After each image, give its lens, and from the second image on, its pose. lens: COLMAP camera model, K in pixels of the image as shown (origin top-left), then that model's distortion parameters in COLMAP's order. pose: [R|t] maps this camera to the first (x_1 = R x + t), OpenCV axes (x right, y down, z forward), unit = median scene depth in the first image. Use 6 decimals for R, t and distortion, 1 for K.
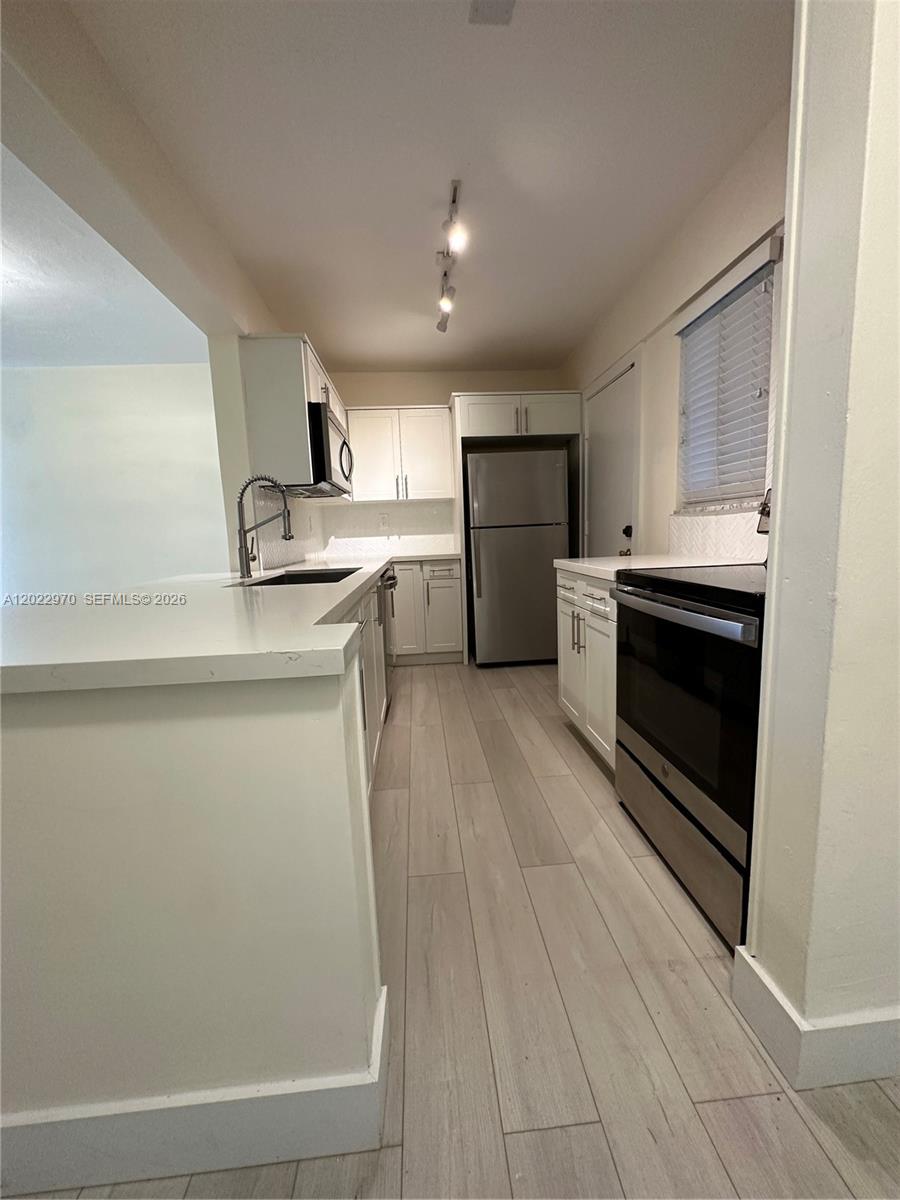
lens RADIAL K [[477.9, 0, 451.3], [0, 477.9, 600.5], [0, 0, 1]] dist [0.001175, -0.000056]
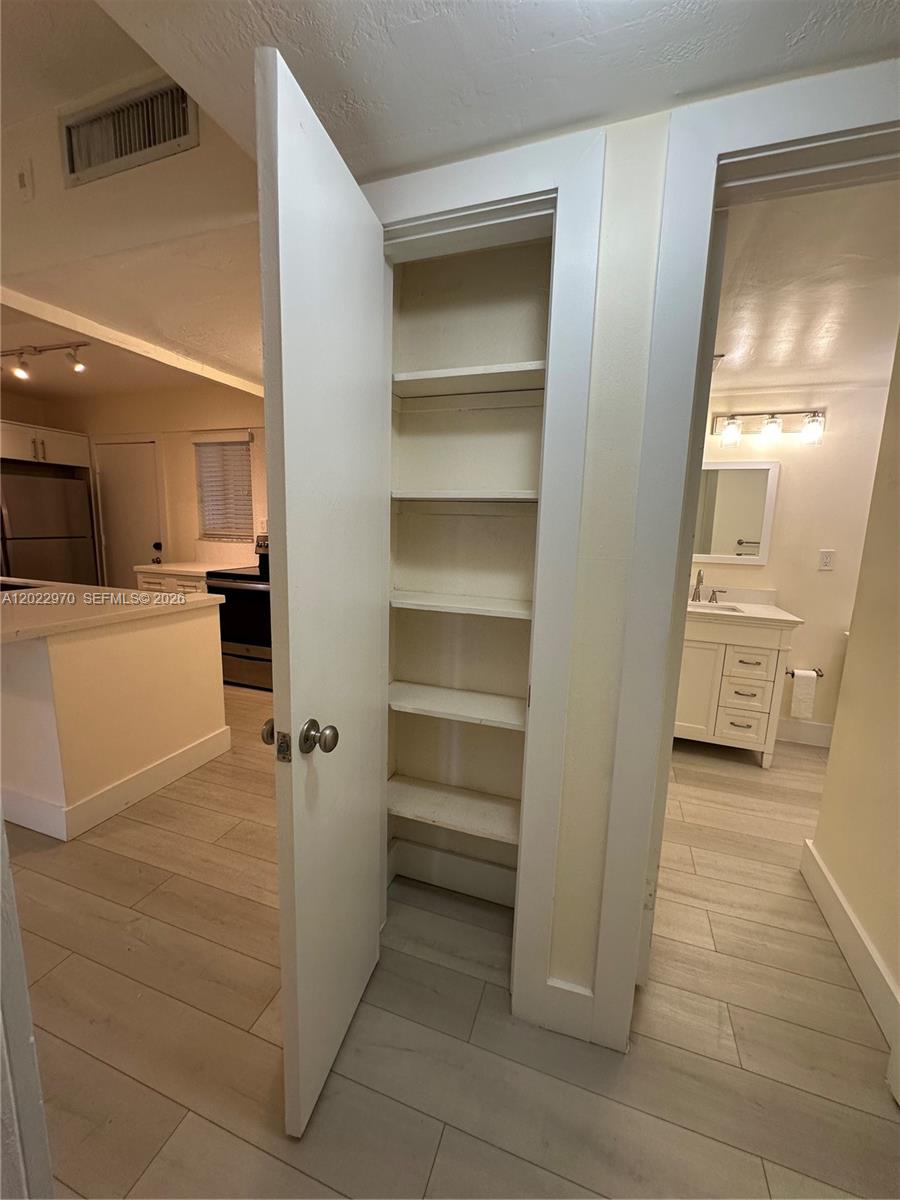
lens RADIAL K [[477.9, 0, 449.6], [0, 477.9, 601.2], [0, 0, 1]] dist [0.001175, -0.000056]
pose [[0.400827, -0.093288, 0.911392, -0.828478], [0.082903, 0.994414, 0.065326, 0.013080], [-0.912395, 0.049372, 0.406322, -0.599404]]
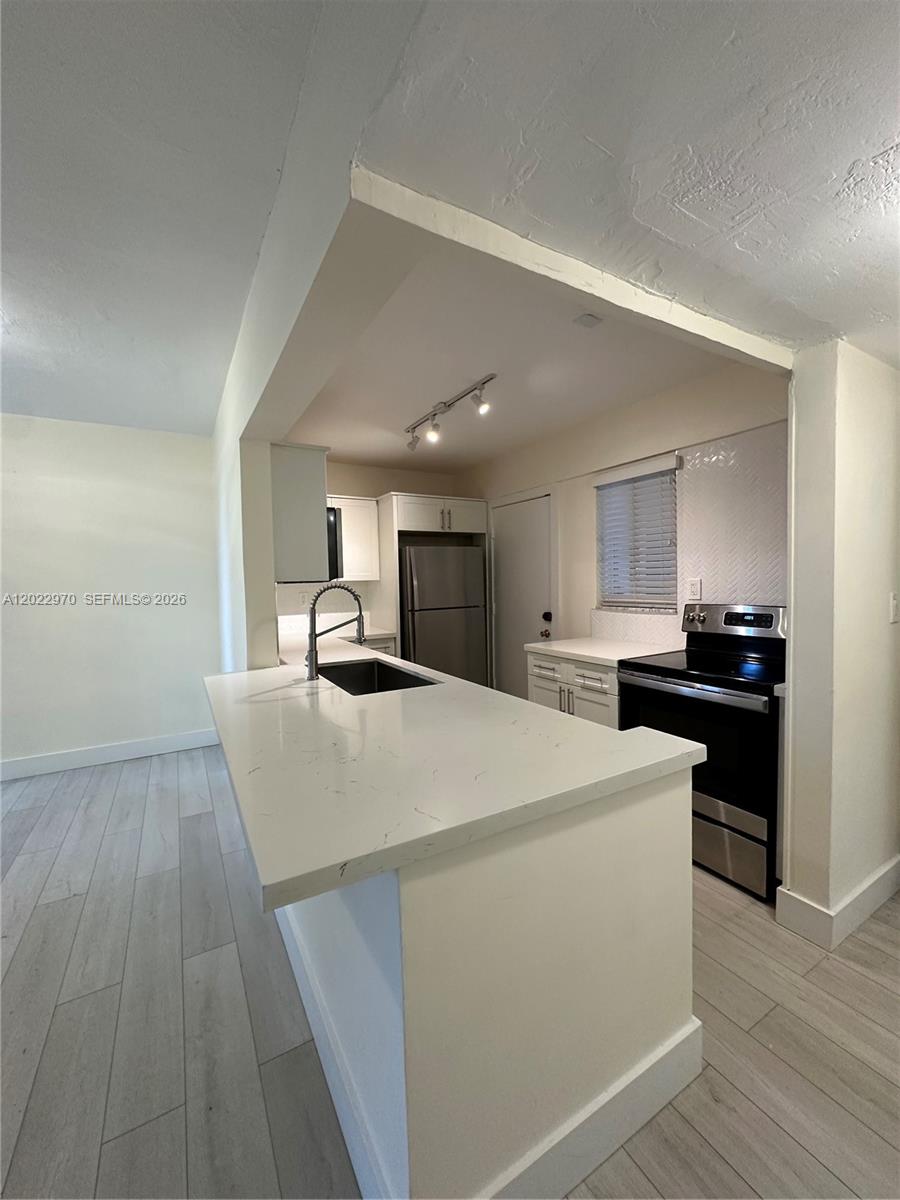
lens RADIAL K [[477.9, 0, 451.0], [0, 477.9, 601.4], [0, 0, 1]] dist [0.001175, -0.000056]
pose [[0.898923, 0.000904, 0.438105, -0.524642], [0.046220, 0.994221, -0.096888, -0.086680], [-0.435661, 0.107344, 0.893687, -0.065945]]
